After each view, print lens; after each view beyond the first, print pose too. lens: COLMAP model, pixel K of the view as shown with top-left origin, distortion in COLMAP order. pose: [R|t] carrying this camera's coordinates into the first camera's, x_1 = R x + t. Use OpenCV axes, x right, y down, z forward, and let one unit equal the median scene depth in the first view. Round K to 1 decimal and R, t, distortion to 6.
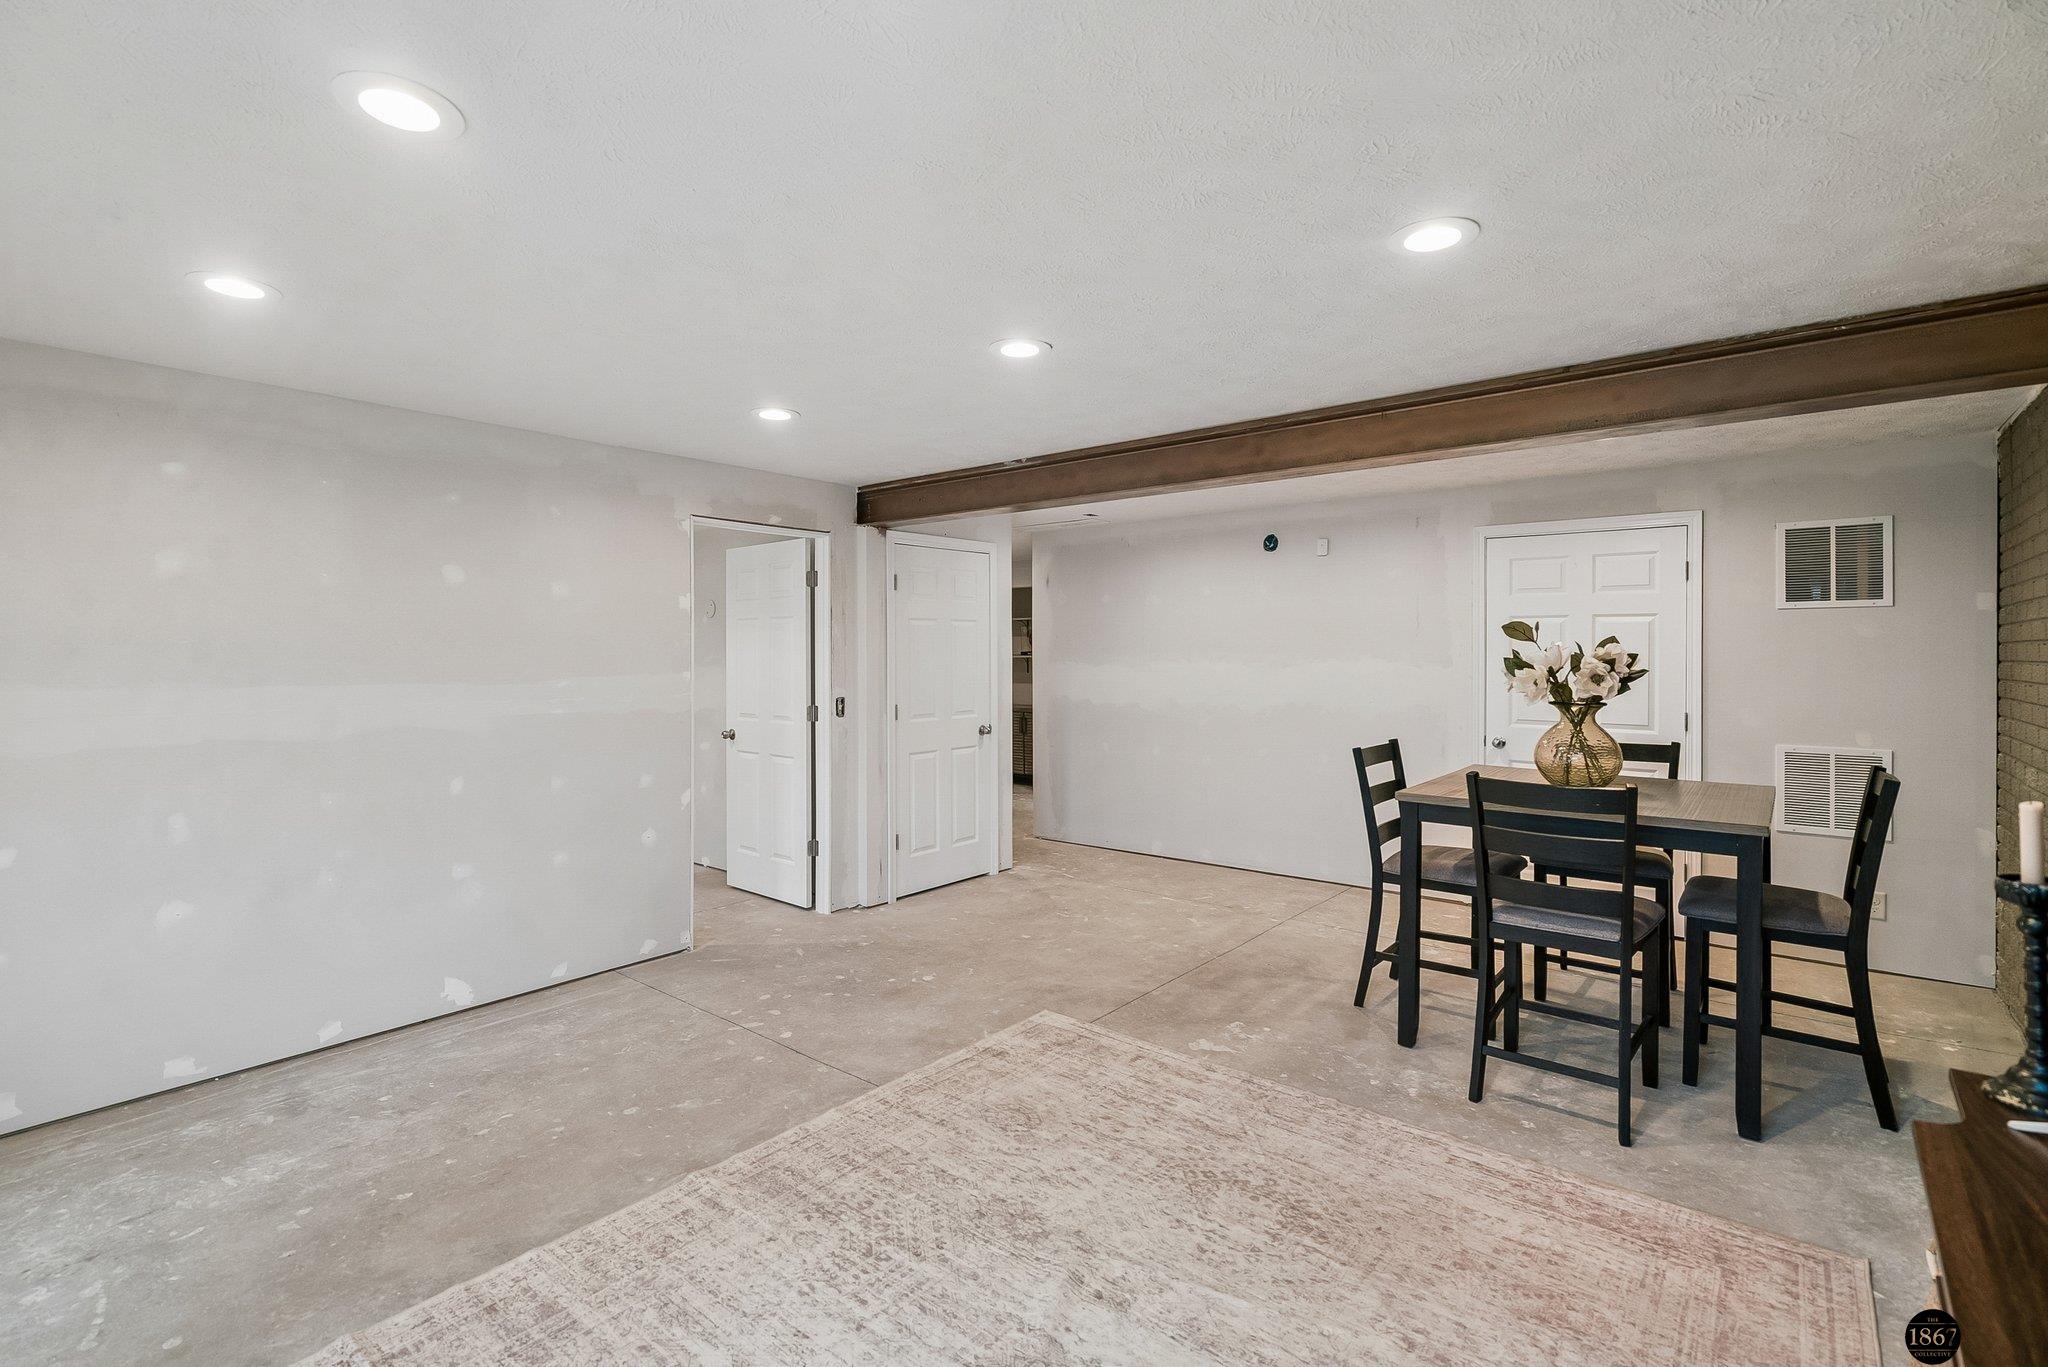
lens RADIAL K [[936.8, 0, 1024.0], [0, 936.8, 683.5], [0, 0, 1]] dist [-0.001741, -0.000381]
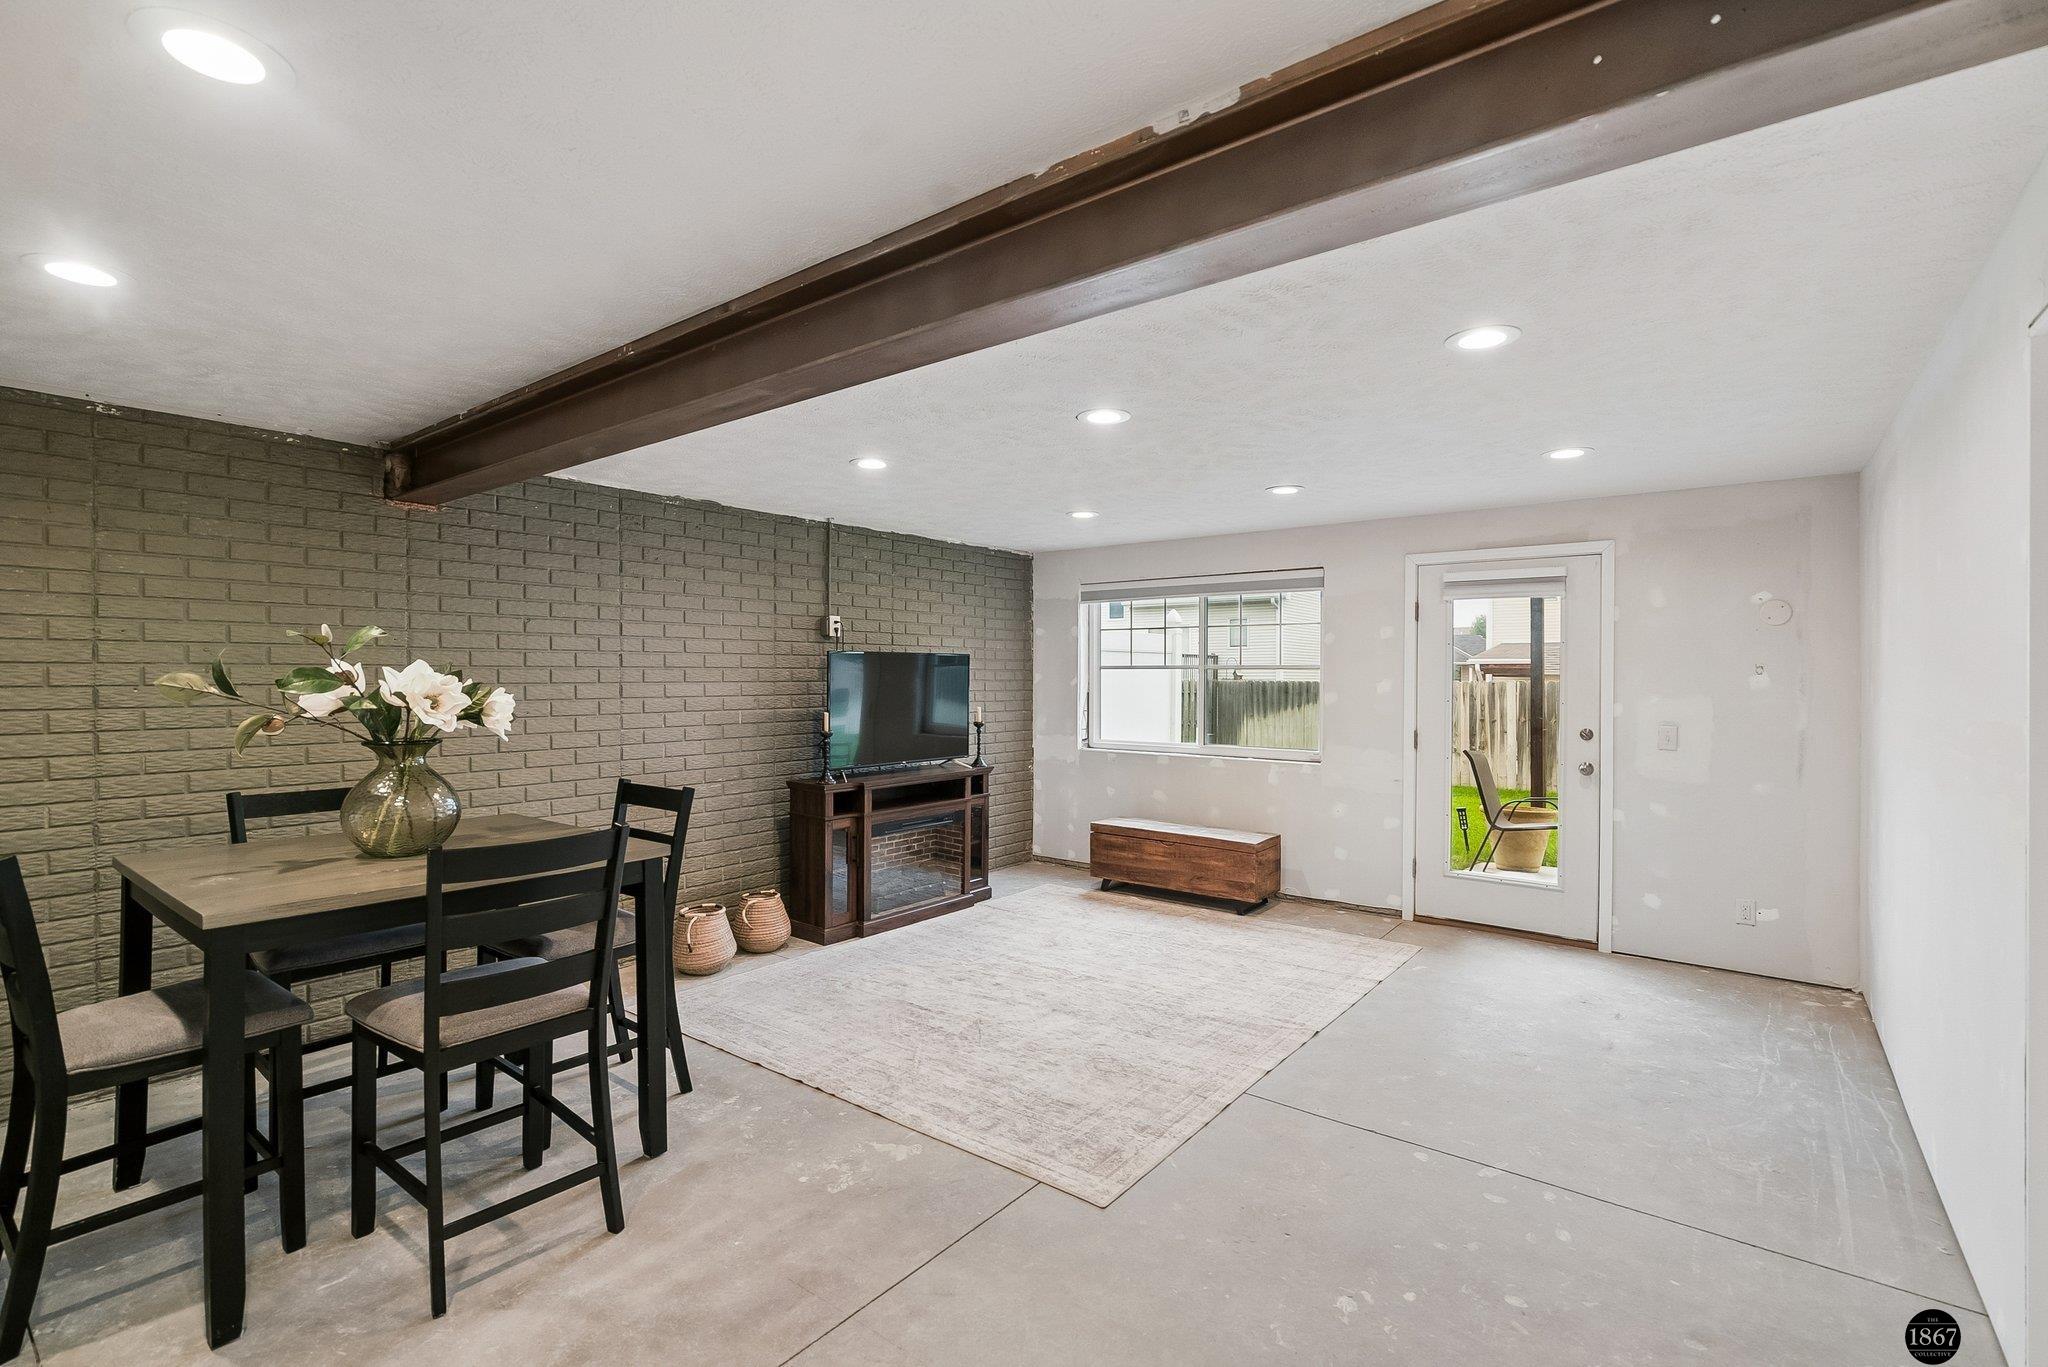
lens RADIAL K [[936.8, 0, 1024.0], [0, 936.8, 683.5], [0, 0, 1]] dist [-0.001741, -0.000381]
pose [[-0.999585, -0.000959, -0.028783, 0.109430], [-0.002134, 0.999165, 0.040797, -0.059847], [0.028720, 0.040841, -0.998753, 1.809928]]
